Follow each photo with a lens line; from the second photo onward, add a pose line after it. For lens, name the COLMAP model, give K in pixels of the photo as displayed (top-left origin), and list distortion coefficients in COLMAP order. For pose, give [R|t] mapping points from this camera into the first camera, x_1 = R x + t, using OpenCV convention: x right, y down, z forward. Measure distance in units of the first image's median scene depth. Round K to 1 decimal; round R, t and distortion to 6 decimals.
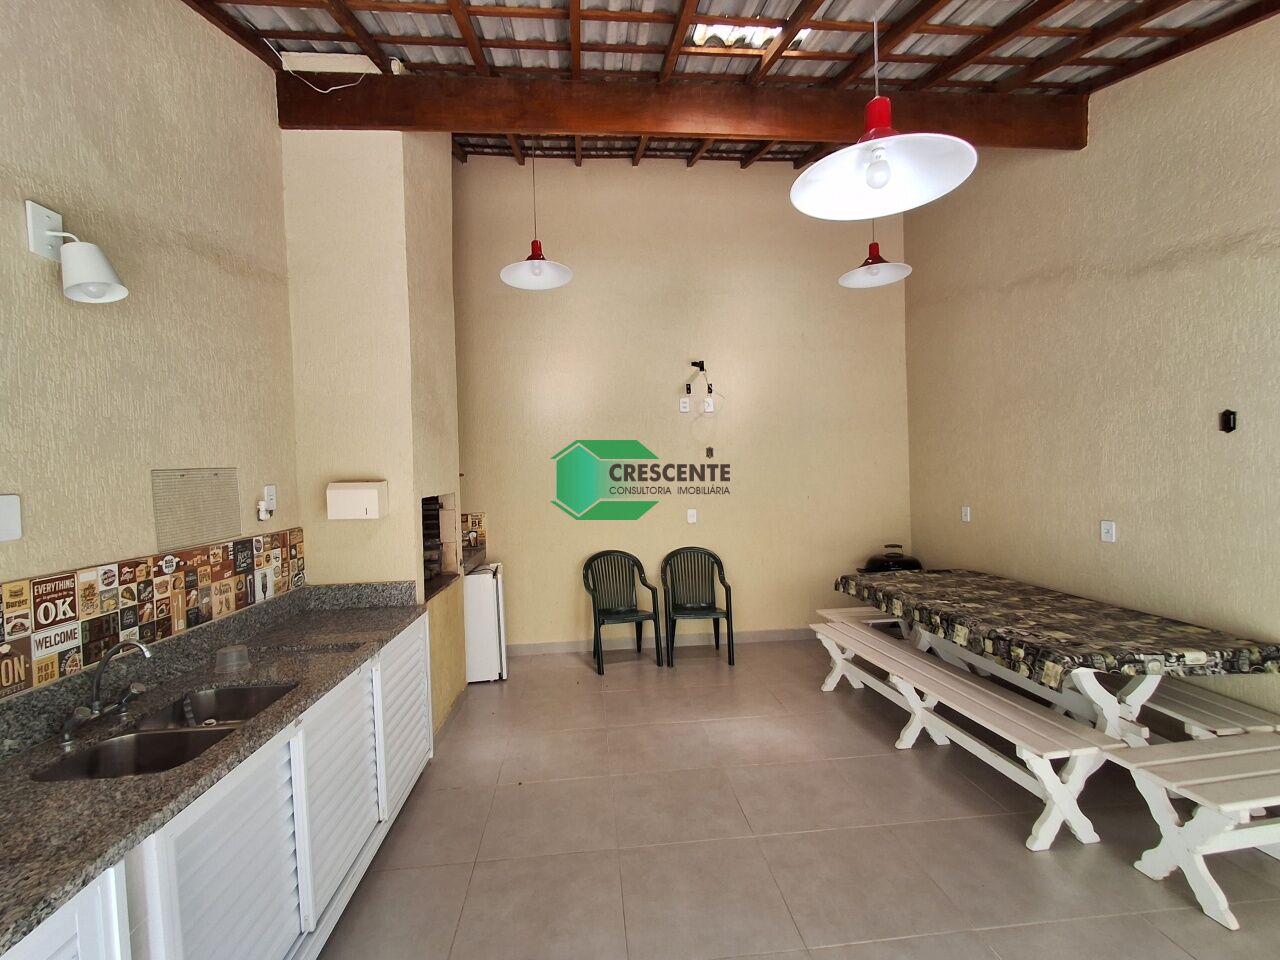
lens RADIAL K [[584.0, 0, 641.5], [0, 584.0, 484.3], [0, 0, 1]] dist [0.003947, 0.001985]
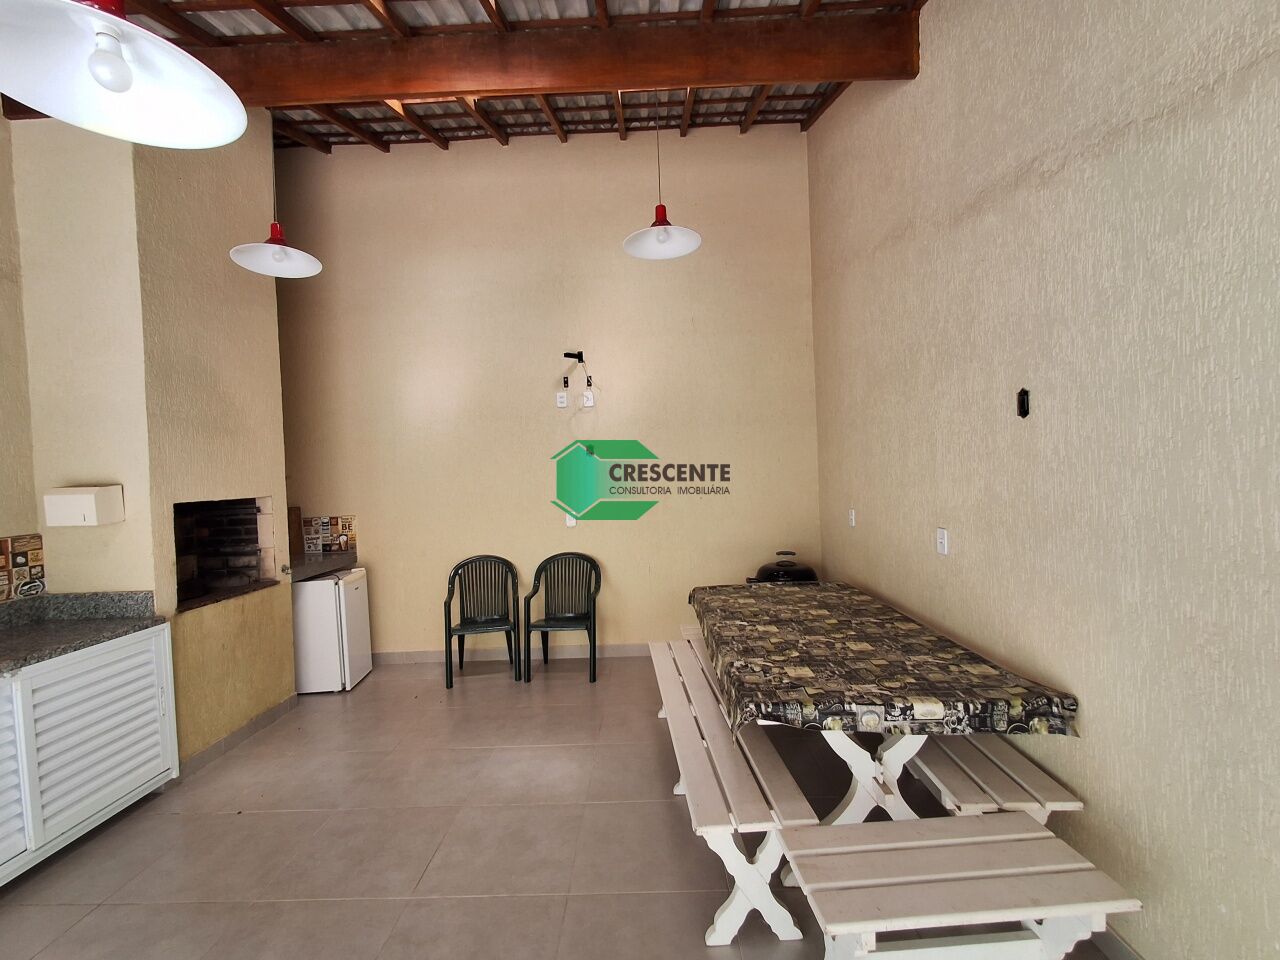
lens RADIAL K [[584.0, 0, 641.3], [0, 584.0, 484.9], [0, 0, 1]] dist [0.003947, 0.001985]
pose [[0.993447, -0.005374, -0.114169, 0.507612], [0.005856, 0.999975, 0.003885, -0.004795], [0.114145, -0.004529, 0.993454, 0.150662]]
